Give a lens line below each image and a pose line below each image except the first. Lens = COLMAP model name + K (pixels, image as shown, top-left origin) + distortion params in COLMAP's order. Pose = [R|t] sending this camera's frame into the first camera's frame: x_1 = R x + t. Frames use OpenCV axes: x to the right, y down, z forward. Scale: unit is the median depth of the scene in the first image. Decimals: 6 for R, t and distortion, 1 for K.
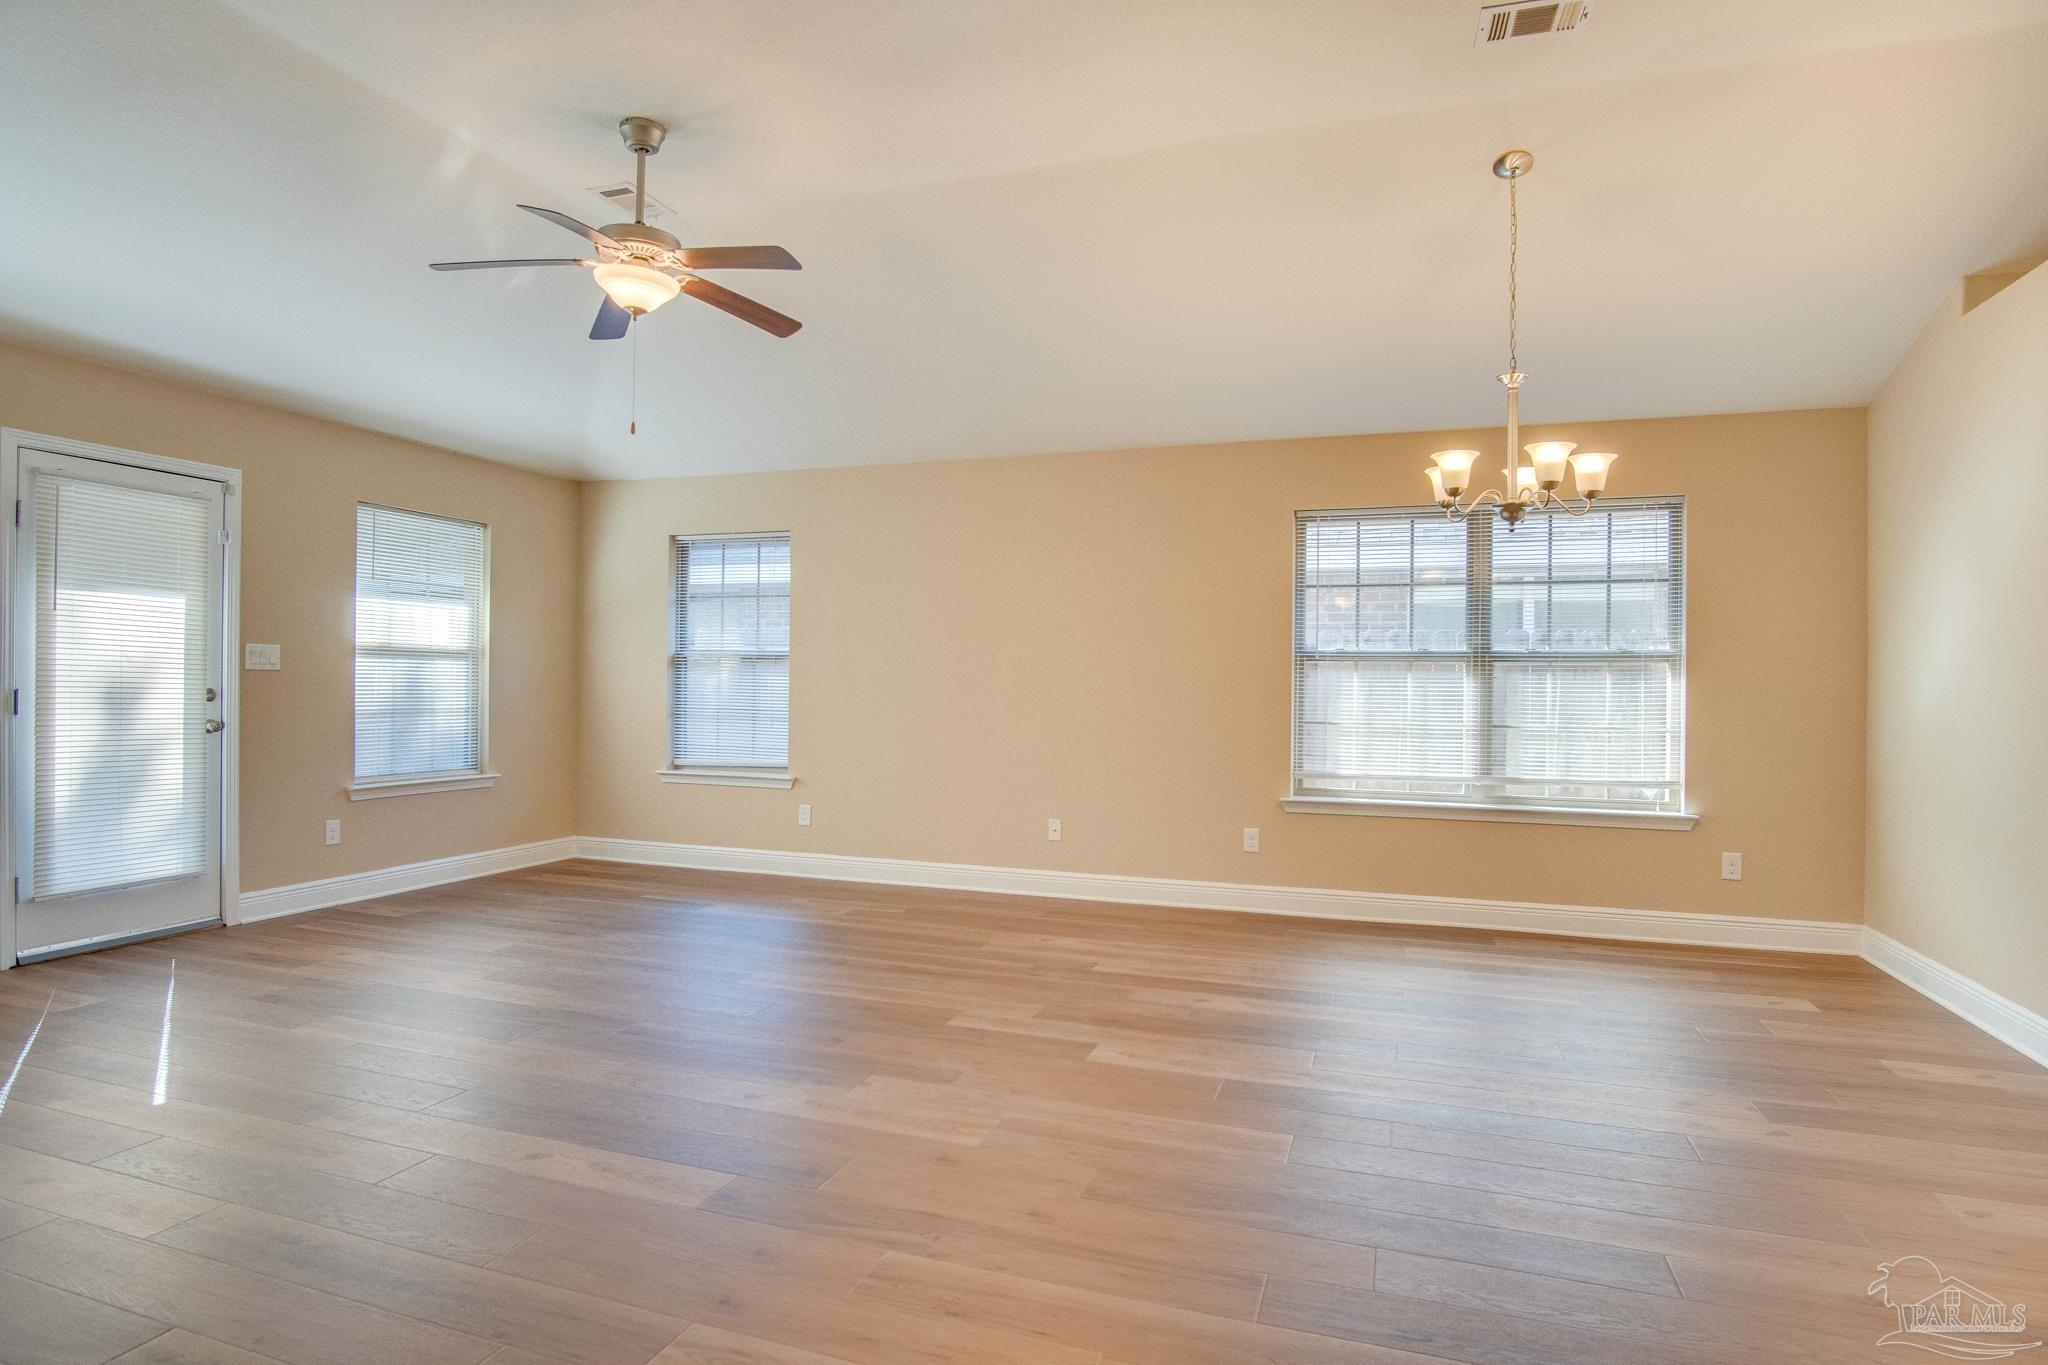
lens RADIAL K [[1089.5, 0, 1026.3], [0, 1089.5, 681.4], [0, 0, 1]] dist [-0.027424, 0.001485]
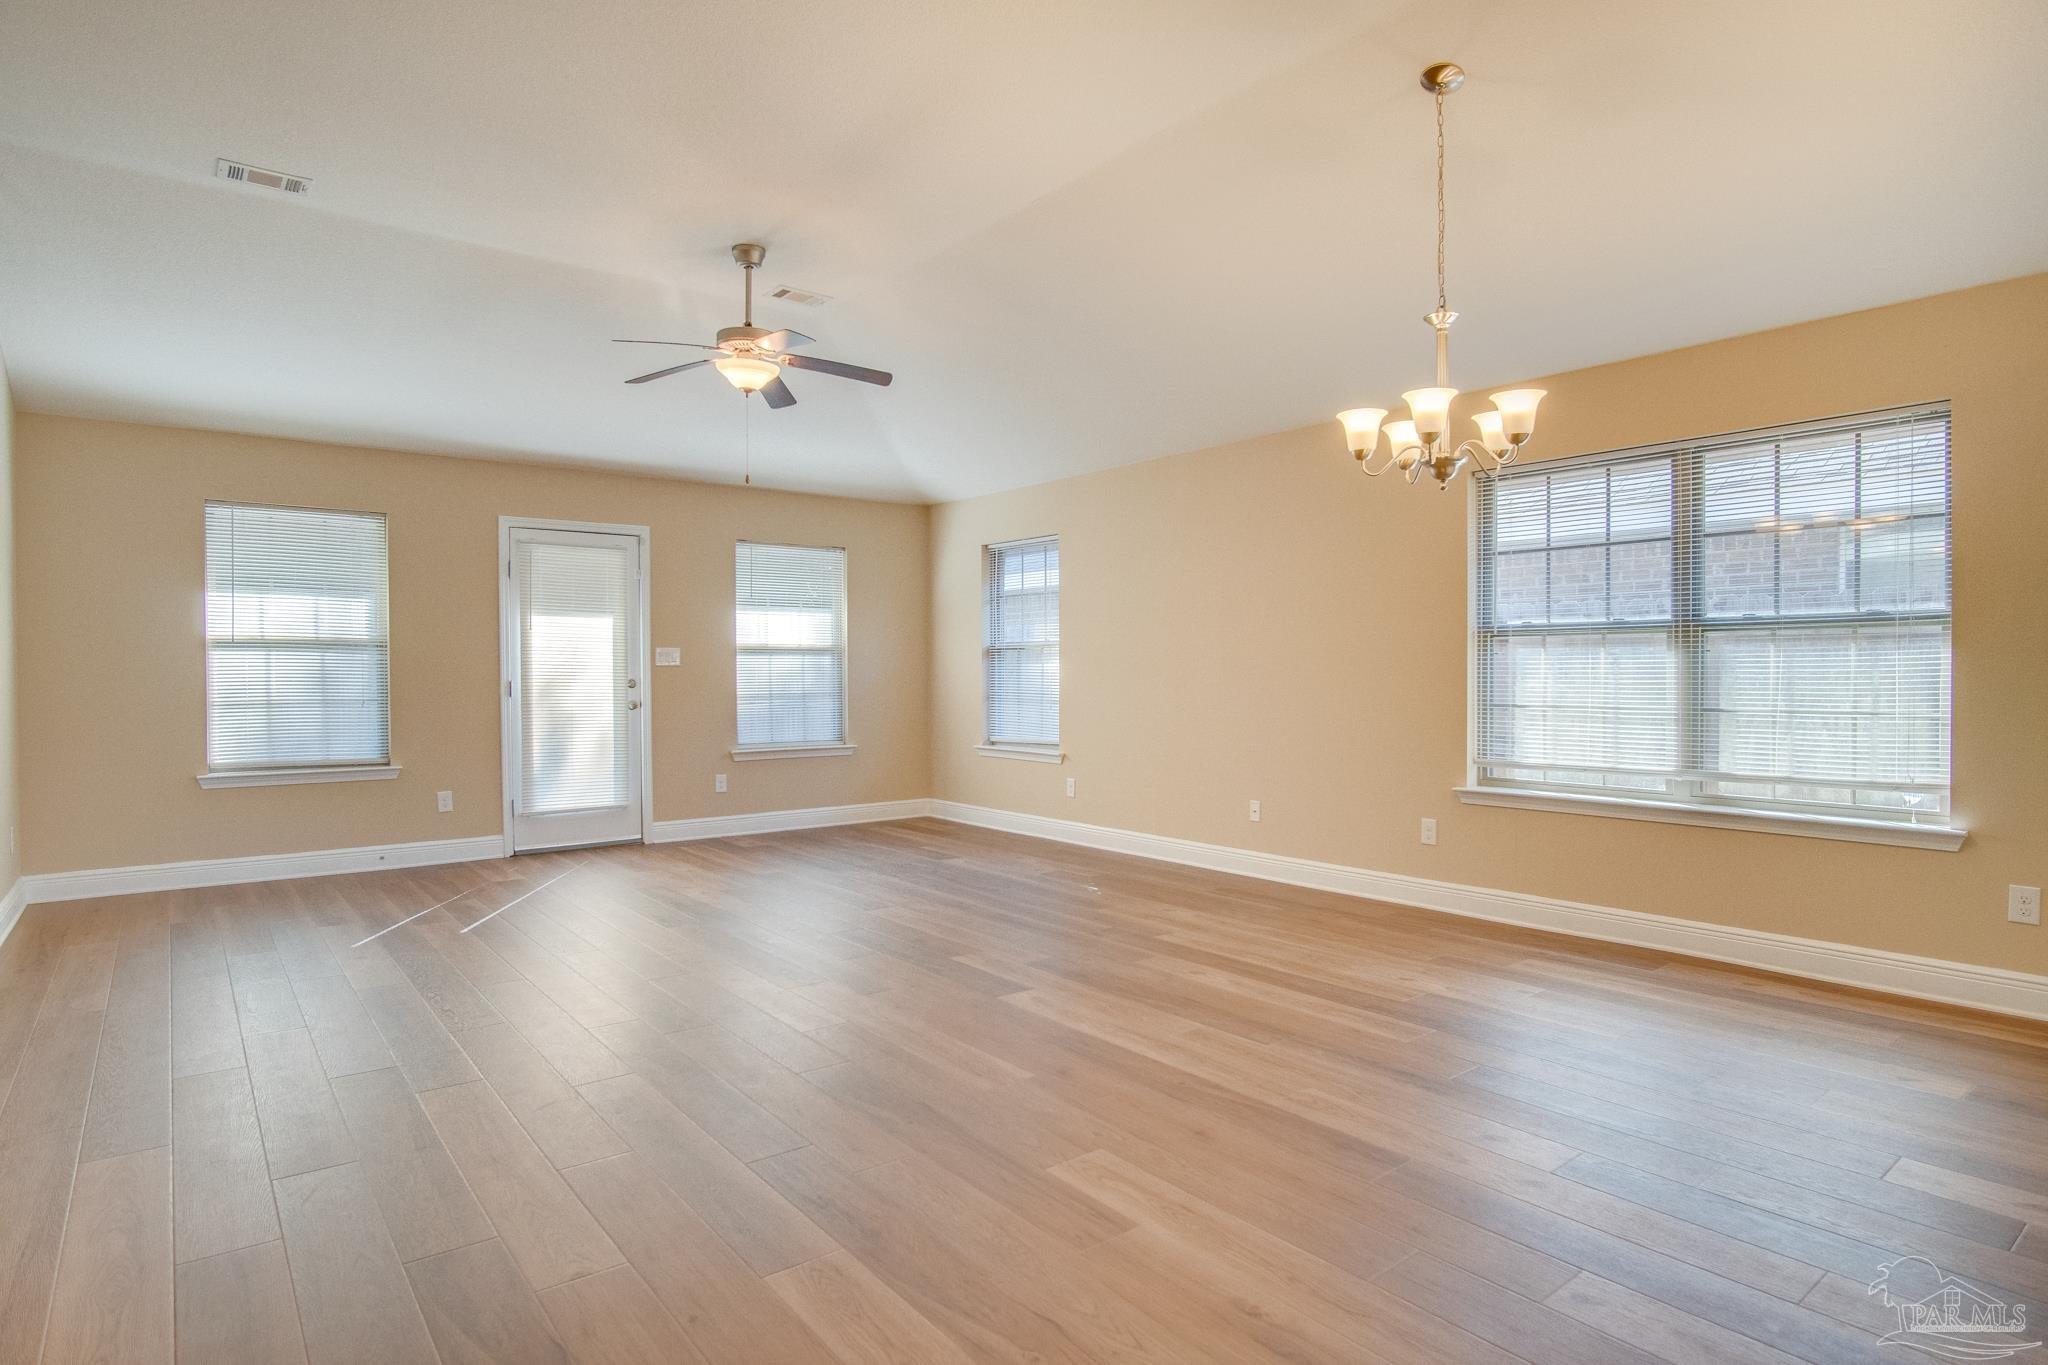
lens RADIAL K [[1089.5, 0, 1015.1], [0, 1089.5, 684.0], [0, 0, 1]] dist [-0.027424, 0.001485]
pose [[0.845213, -0.007581, -0.534375, 0.426746], [0.015118, 0.999838, 0.009728, 0.005948], [0.534215, -0.016301, 0.845191, 0.033466]]
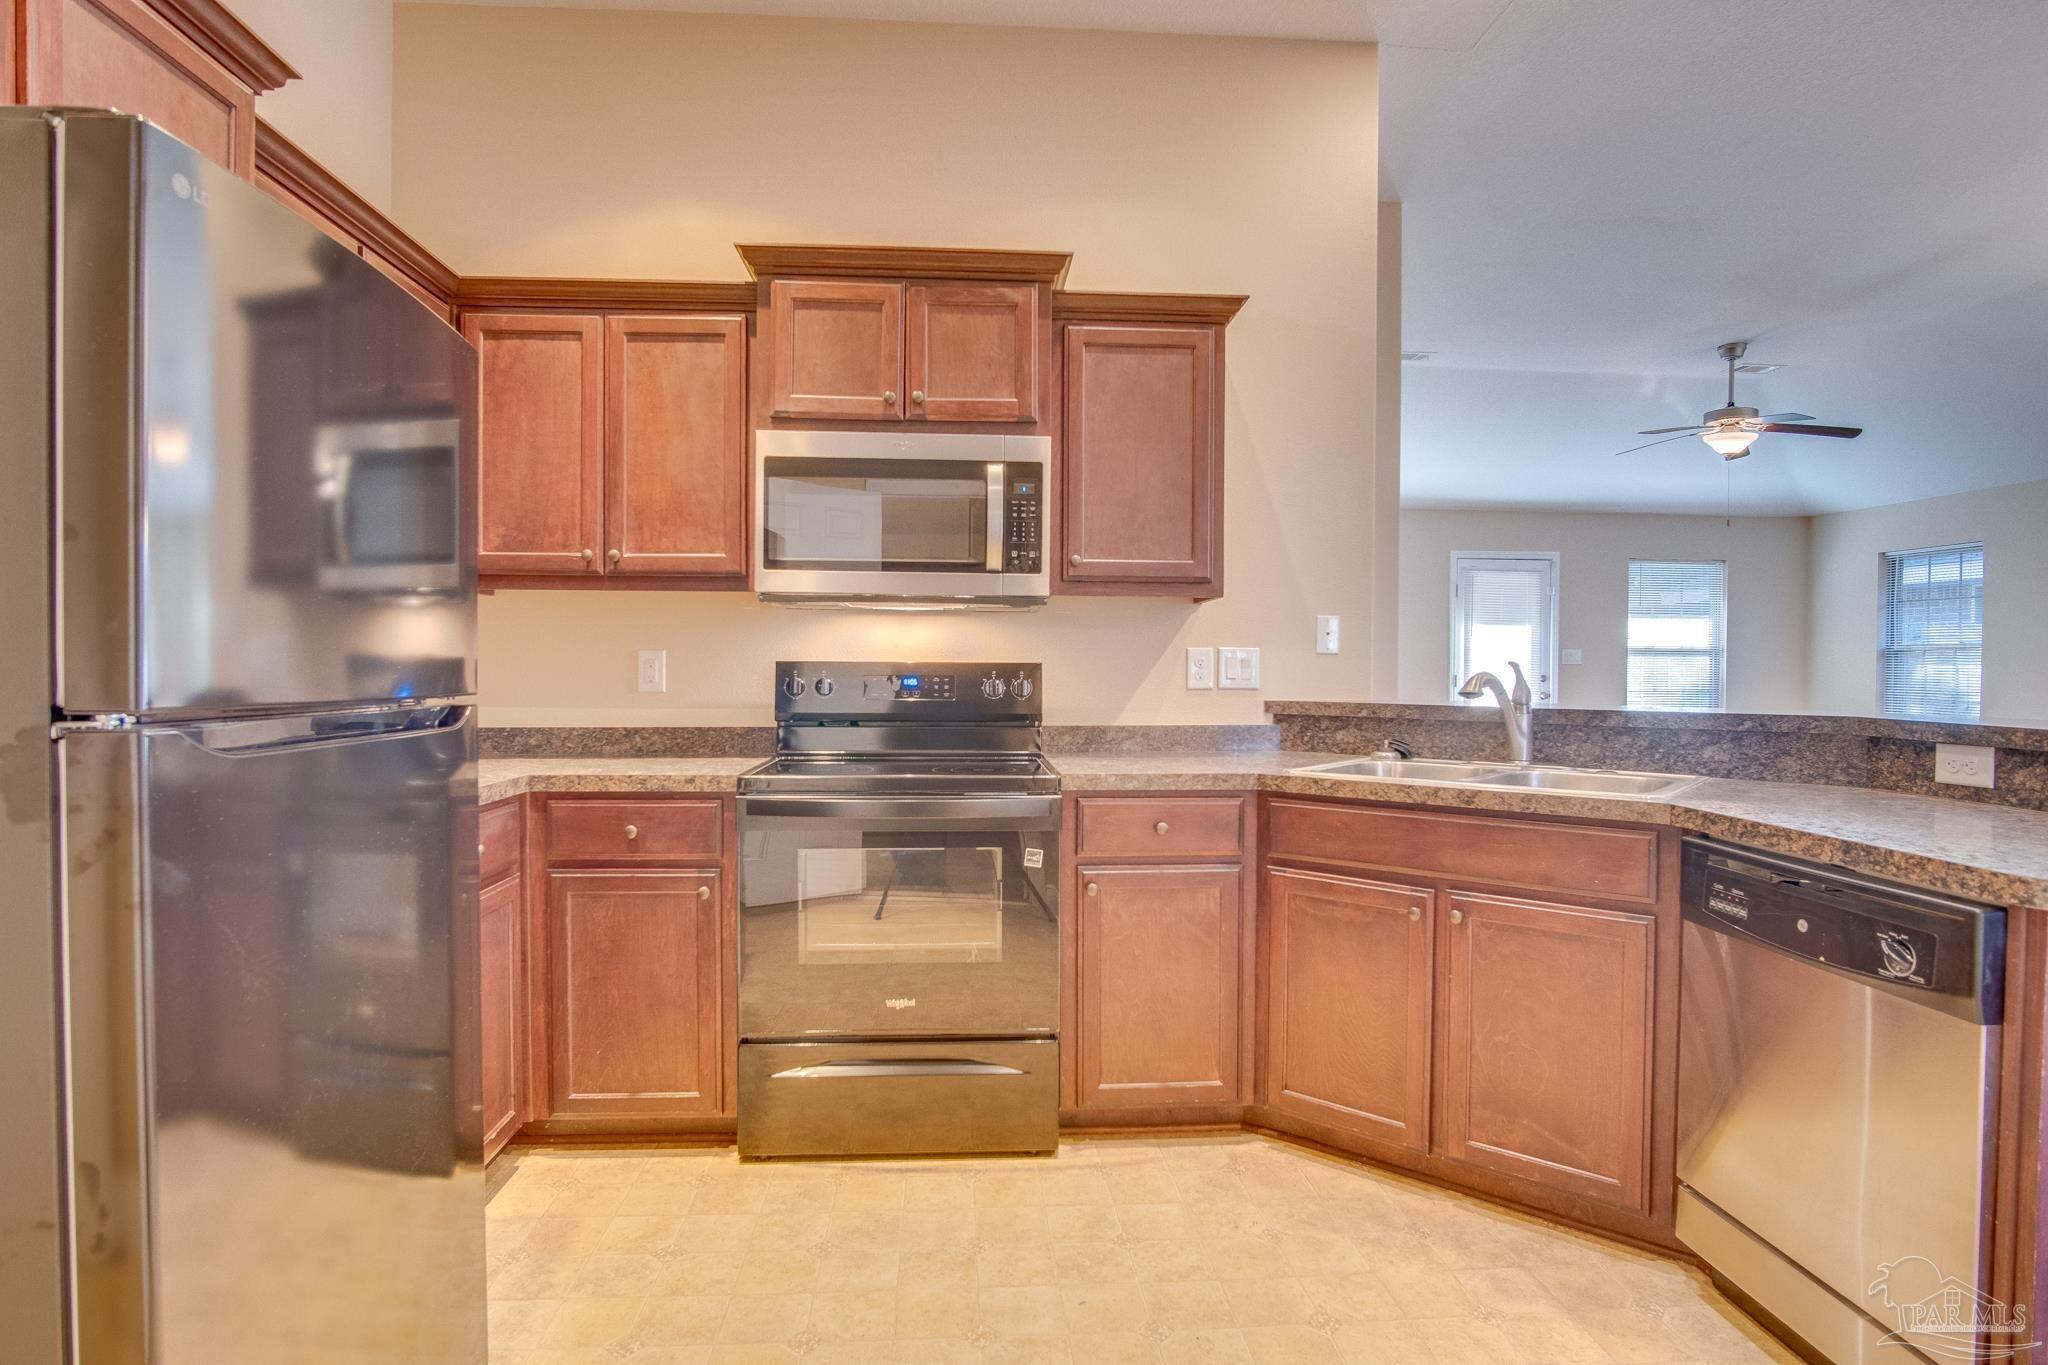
lens RADIAL K [[1089.5, 0, 1010.3], [0, 1089.5, 692.4], [0, 0, 1]] dist [-0.027424, 0.001485]
pose [[0.385966, 0.007606, -0.922482, 0.545774], [-0.000321, 0.999967, 0.008110, 0.020987], [0.922513, -0.002834, 0.385956, -0.509038]]
